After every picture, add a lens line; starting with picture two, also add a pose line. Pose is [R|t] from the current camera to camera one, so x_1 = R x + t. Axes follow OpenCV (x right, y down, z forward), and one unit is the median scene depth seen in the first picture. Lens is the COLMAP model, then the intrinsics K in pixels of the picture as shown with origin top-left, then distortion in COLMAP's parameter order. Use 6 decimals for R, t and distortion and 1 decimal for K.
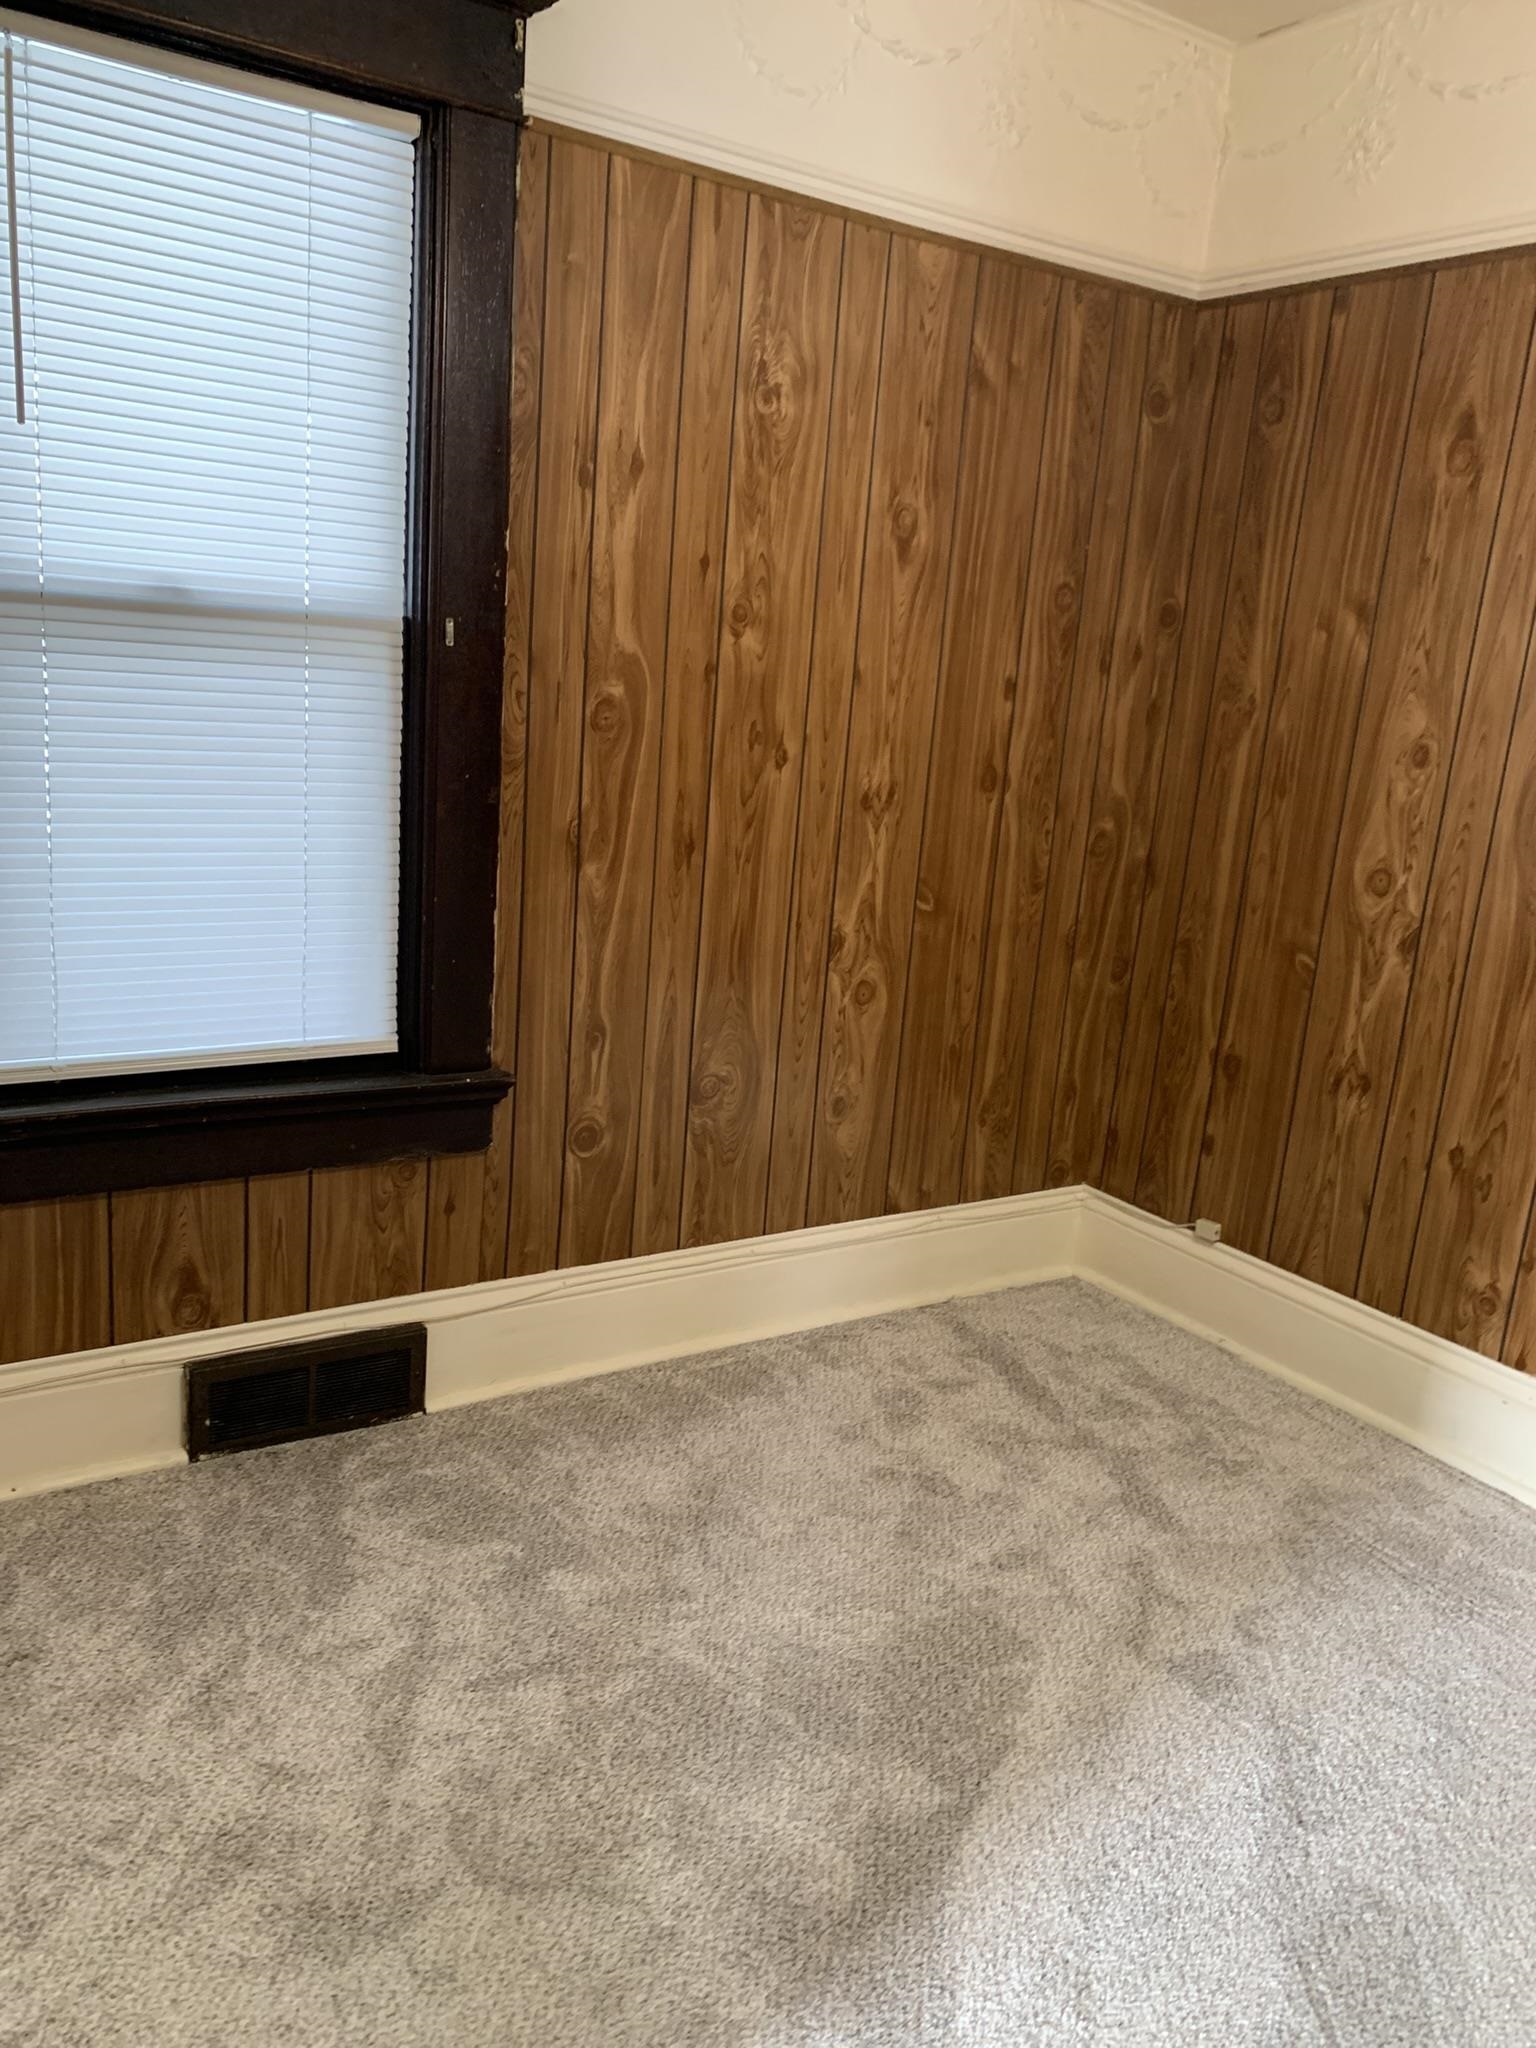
lens RADIAL K [[1790.7, 0, 768.0], [0, 1790.7, 1024.0], [0, 0, 1]] dist [0.132003, -0.019685]
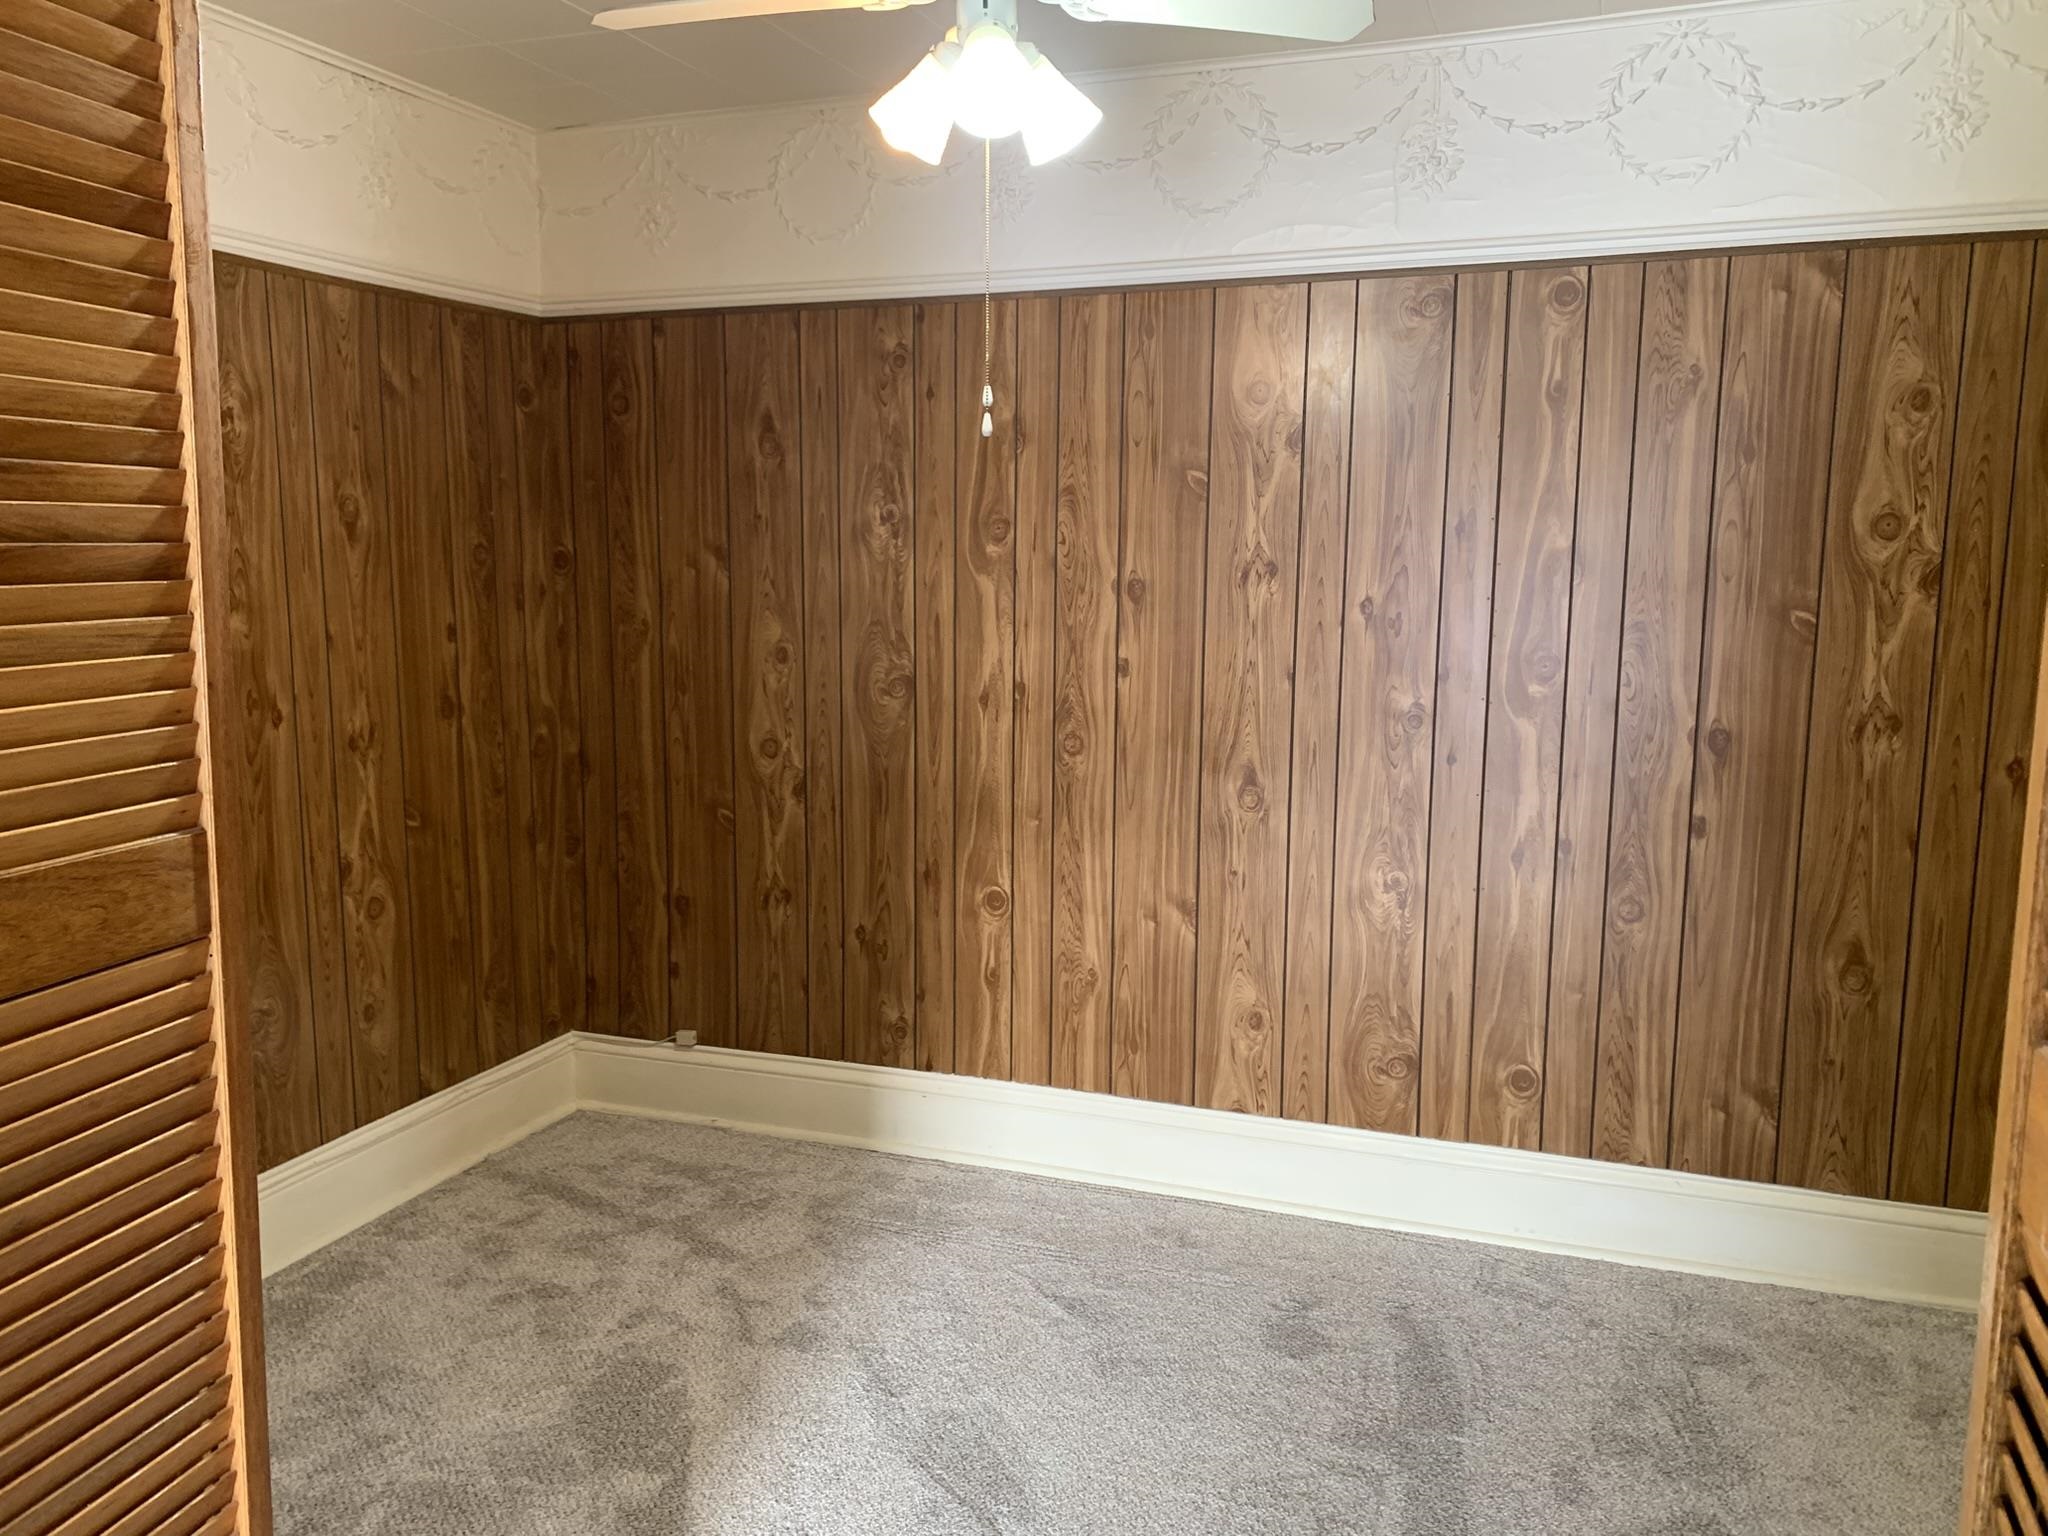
lens RADIAL K [[1584.0, 0, 1024.0], [0, 1584.0, 768.0], [0, 0, 1]] dist [0.710346, -0.002127]
pose [[0.852620, -0.152187, 0.499877, -0.134647], [0.184976, 0.982607, -0.016353, -0.010251], [-0.488694, 0.106409, 0.865942, -0.171389]]
